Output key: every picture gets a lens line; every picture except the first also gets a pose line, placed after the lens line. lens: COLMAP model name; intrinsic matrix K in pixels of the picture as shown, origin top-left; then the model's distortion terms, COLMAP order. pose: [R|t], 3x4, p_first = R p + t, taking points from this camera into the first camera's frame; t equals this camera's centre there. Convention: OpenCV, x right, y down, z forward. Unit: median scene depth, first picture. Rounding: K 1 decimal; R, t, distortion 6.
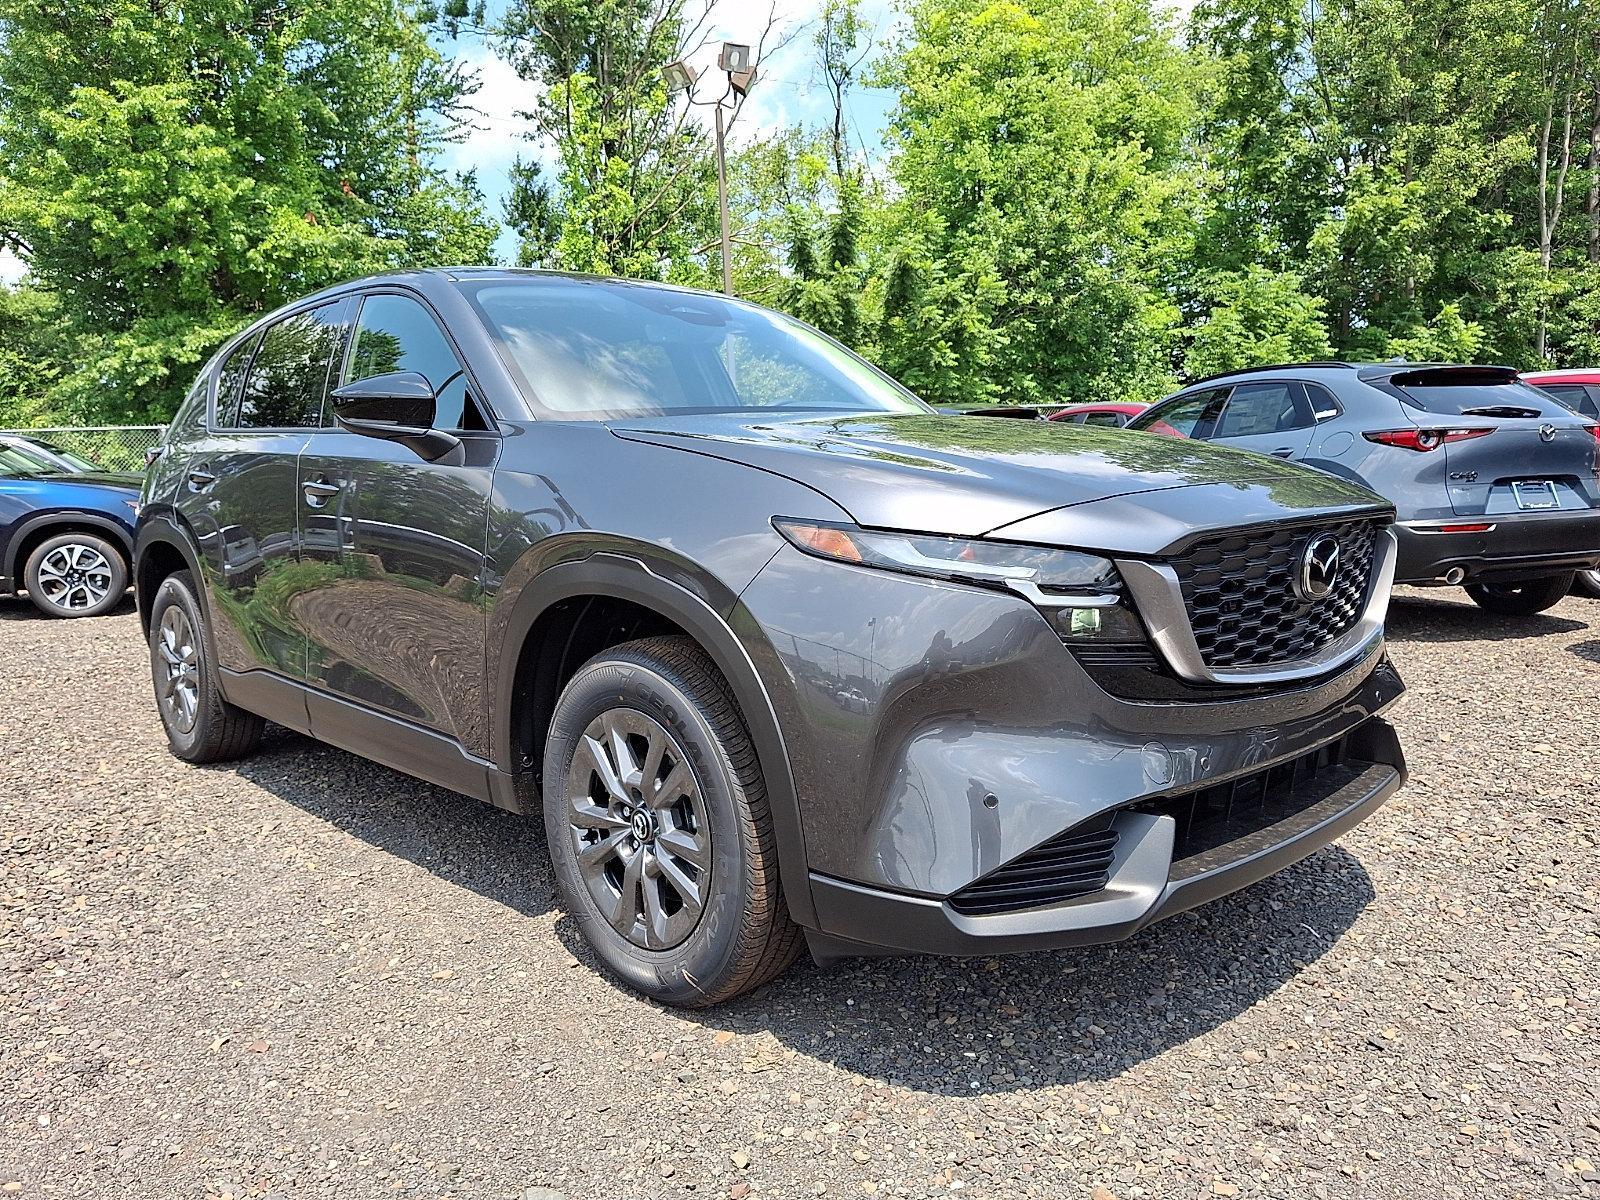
lens RADIAL K [[1418.8, 0, 807.6], [0, 1418.8, 587.2], [0, 0, 1]] dist [-0.040379, 0.003571]
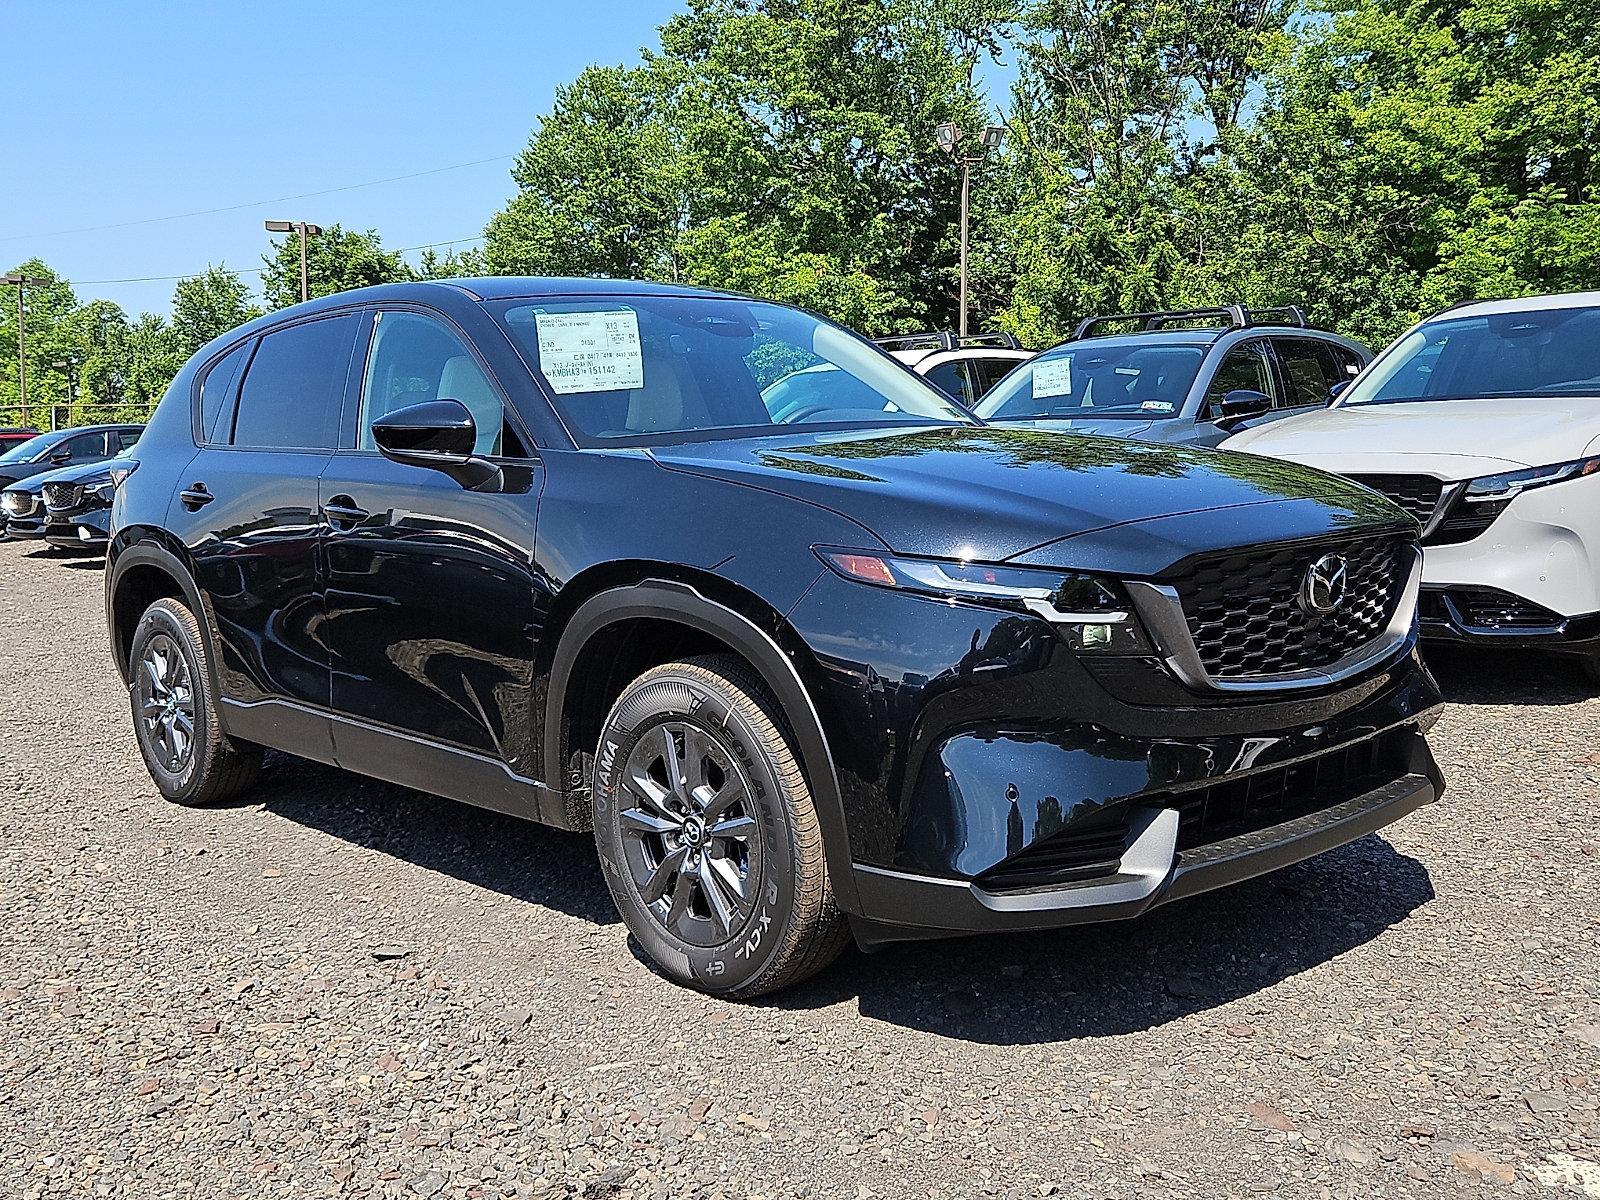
lens RADIAL K [[1897.2, 0, 799.1], [0, 1897.2, 586.9], [0, 0, 1]] dist [-0.127371, 0.000000]
pose [[0.999537, -0.013745, -0.027128, 0.002856], [0.013478, 0.999859, -0.010008, -0.002522], [0.027262, 0.009638, 0.999582, -0.439263]]
